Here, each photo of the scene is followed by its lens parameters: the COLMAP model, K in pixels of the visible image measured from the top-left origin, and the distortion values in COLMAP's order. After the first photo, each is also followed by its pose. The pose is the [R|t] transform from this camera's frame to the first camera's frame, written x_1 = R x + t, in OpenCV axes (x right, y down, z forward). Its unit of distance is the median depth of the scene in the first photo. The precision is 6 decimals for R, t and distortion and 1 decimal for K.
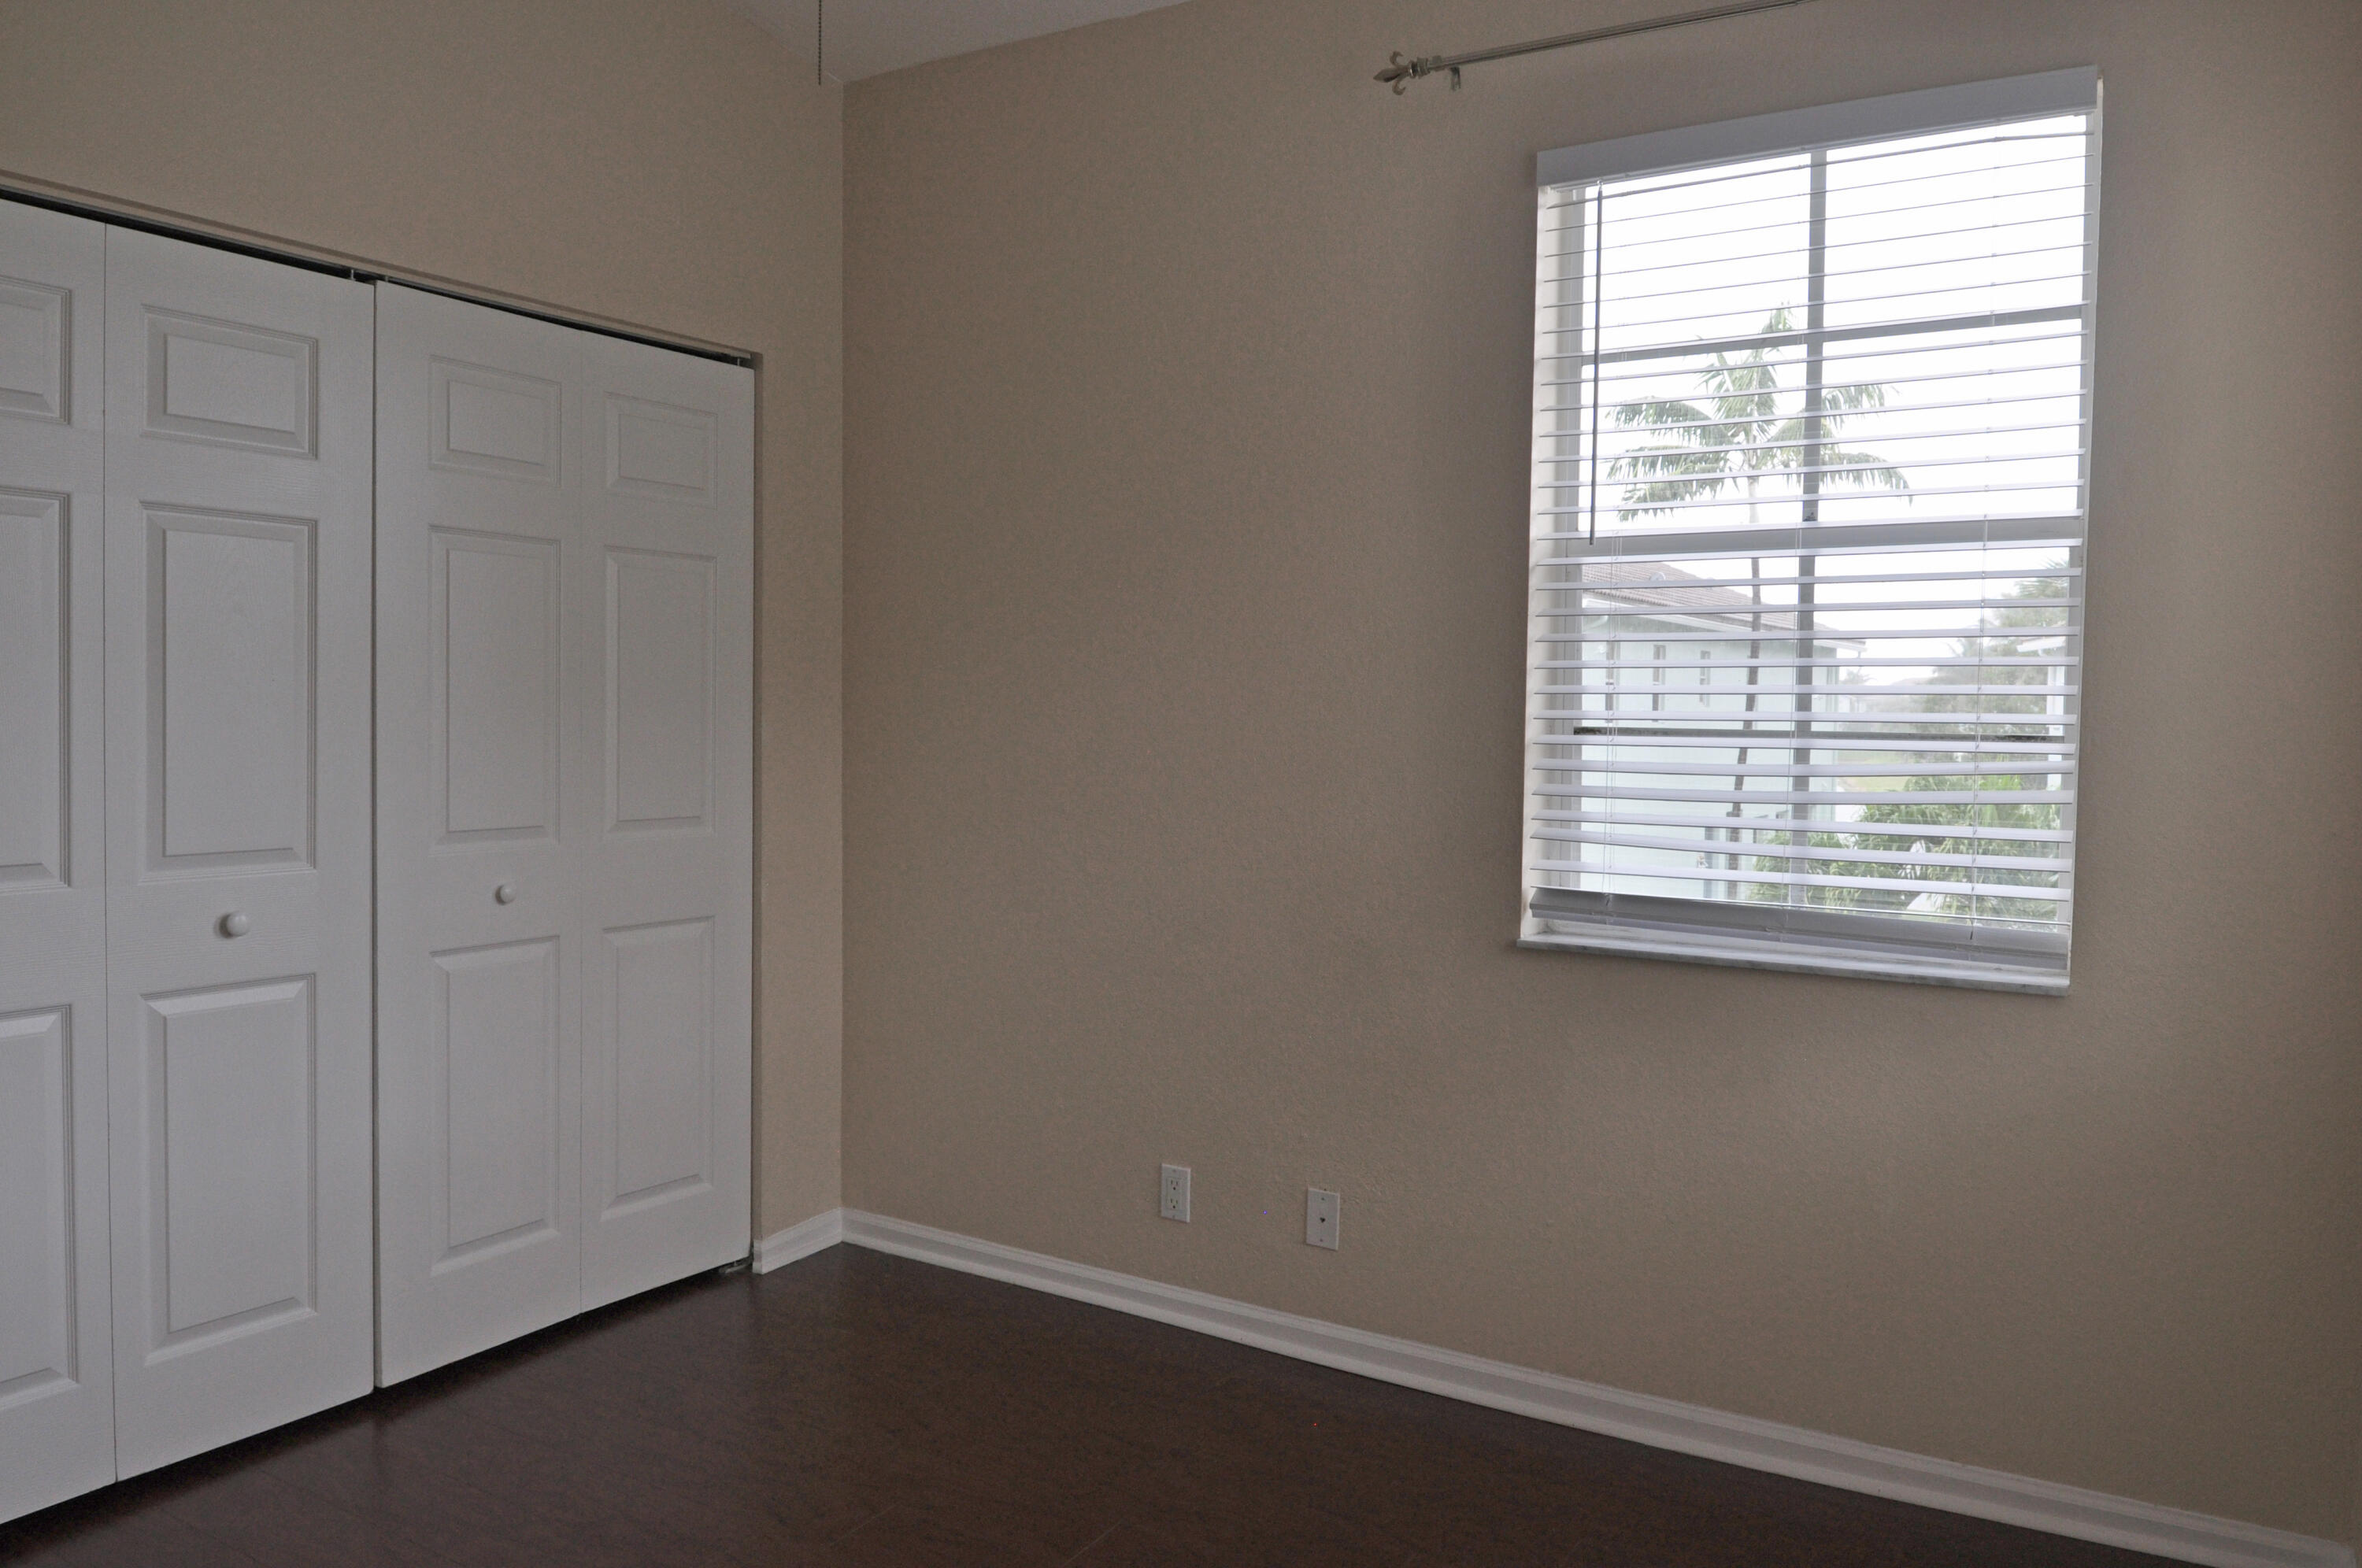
lens RADIAL K [[1669.0, 0, 1179.3], [0, 1669.0, 790.2], [0, 0, 1]] dist [0.007225, -0.043650]
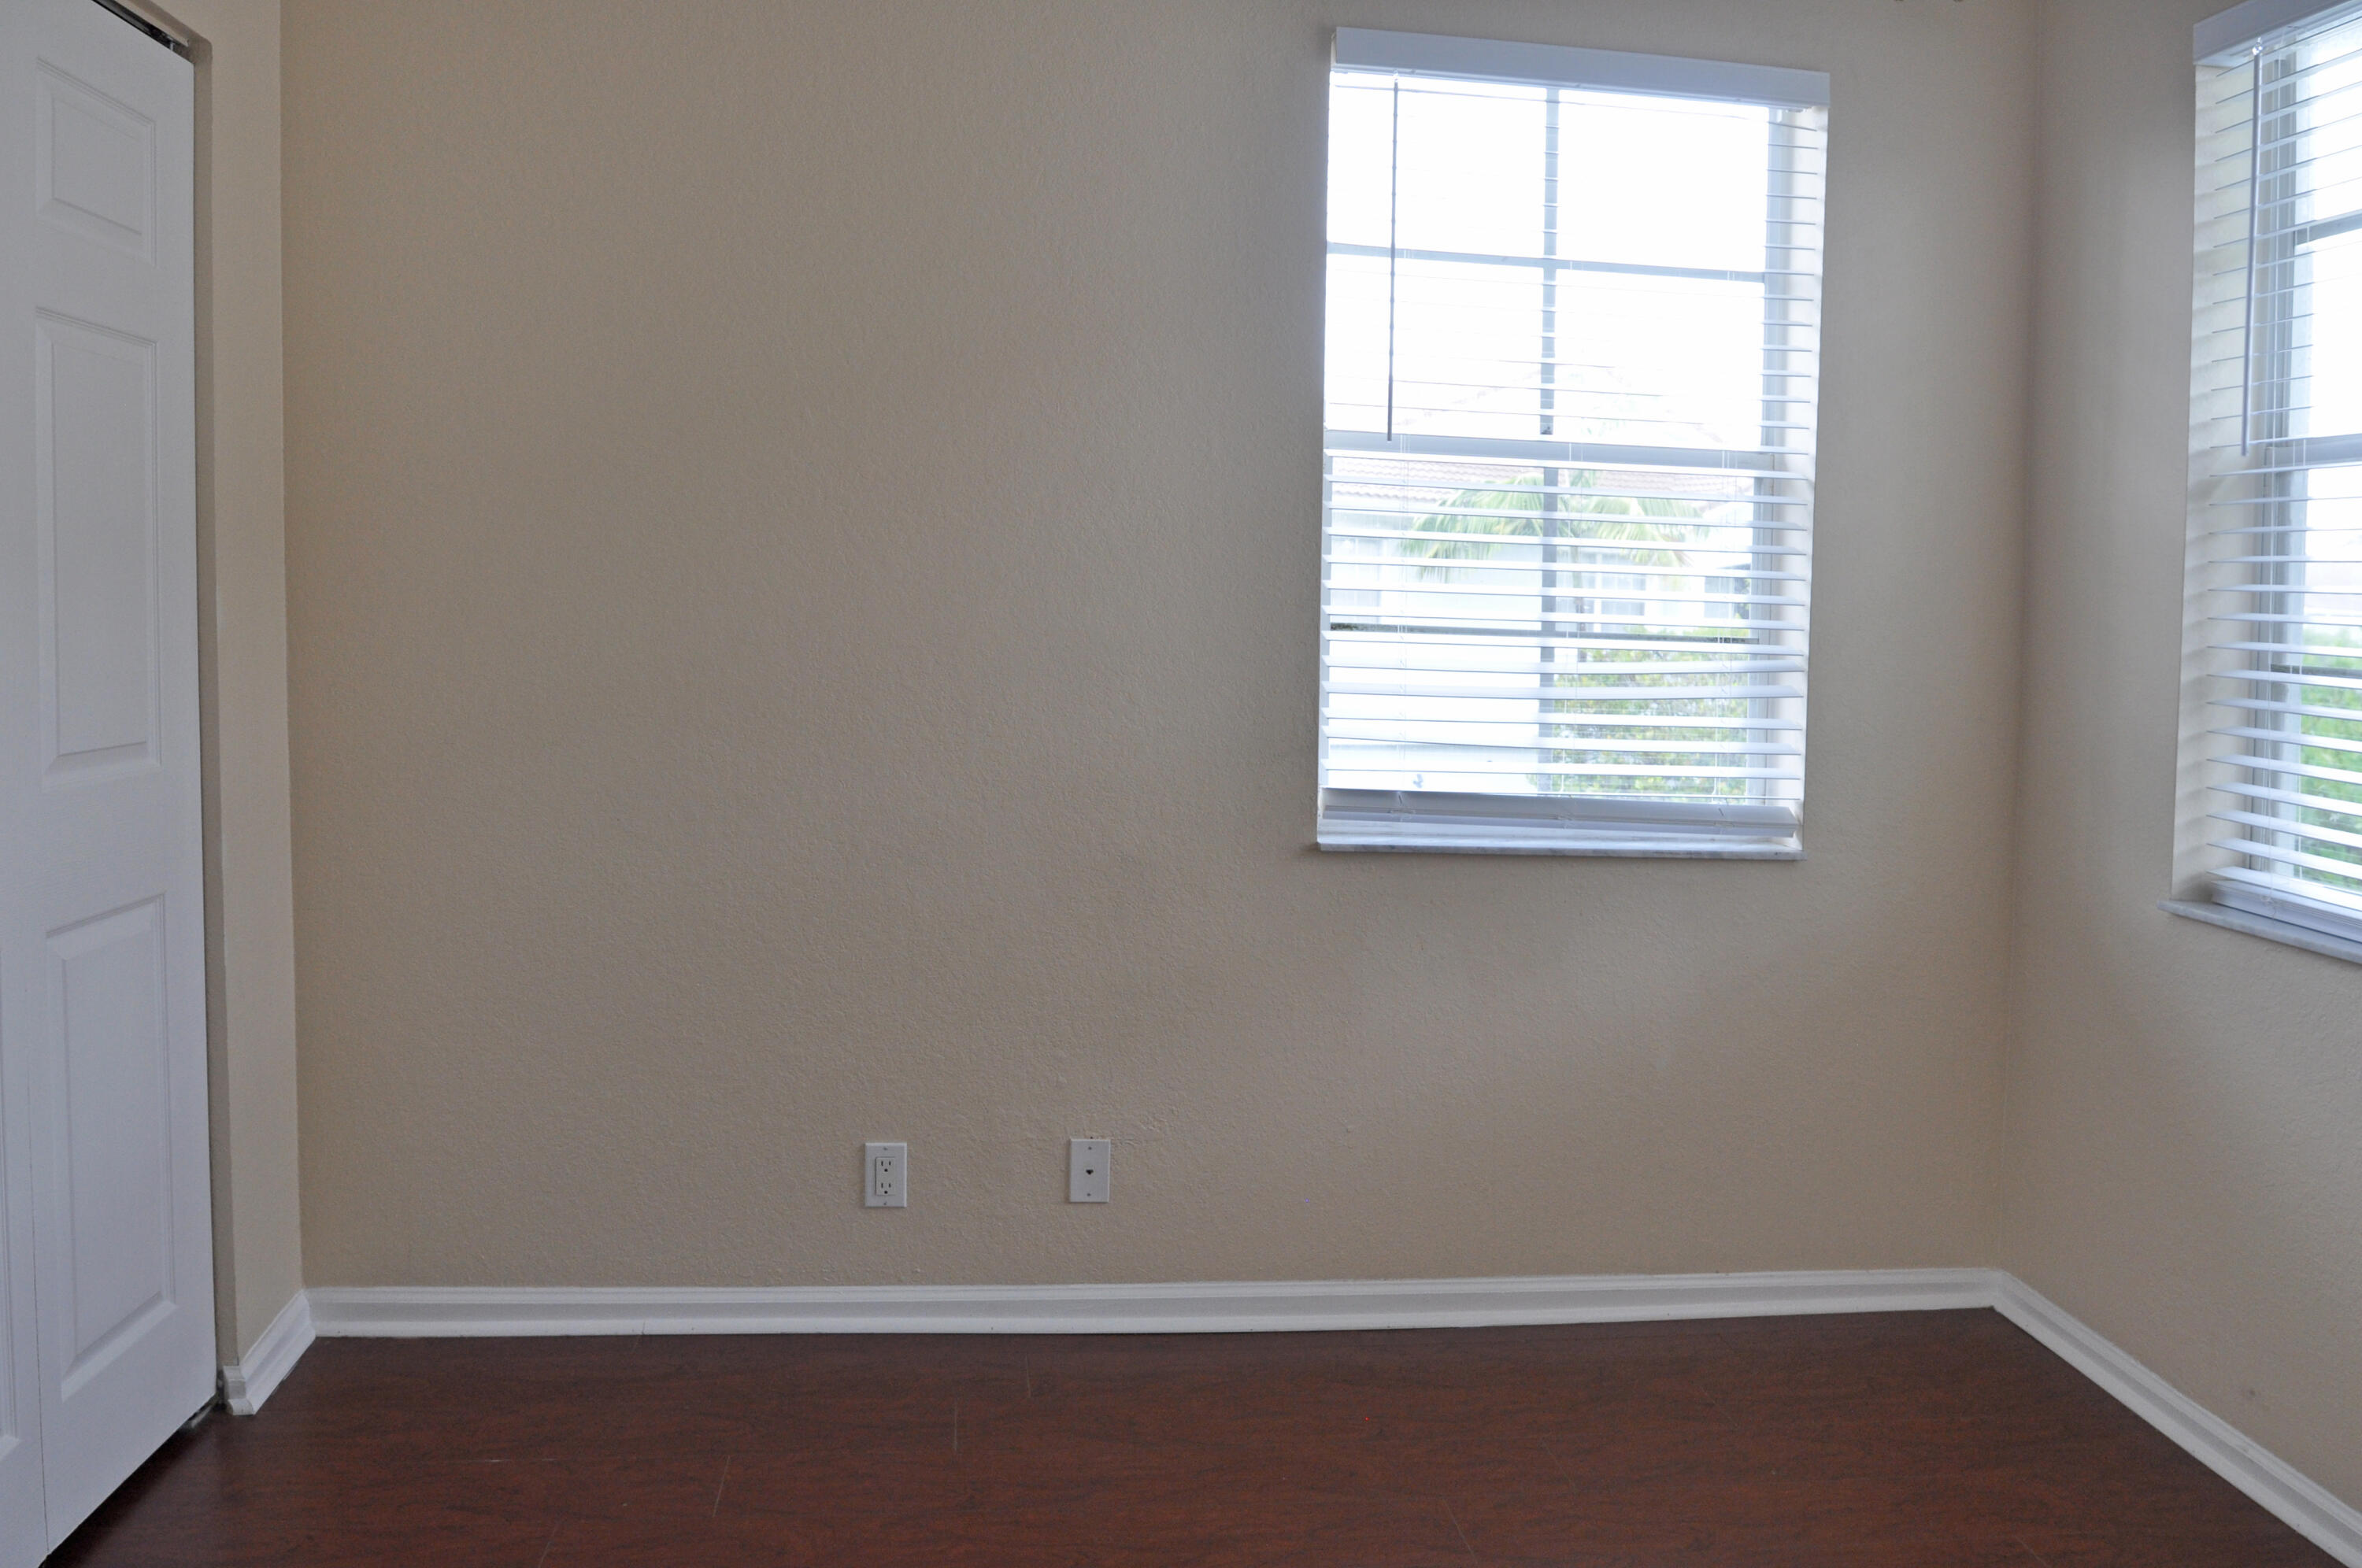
lens RADIAL K [[1669.0, 0, 1177.0], [0, 1669.0, 682.2], [0, 0, 1]] dist [0.007225, -0.043650]
pose [[0.772933, -0.014354, 0.634325, -0.478915], [0.003231, 0.999820, 0.018687, -0.022346], [-0.634479, -0.012395, 0.772840, 0.310429]]
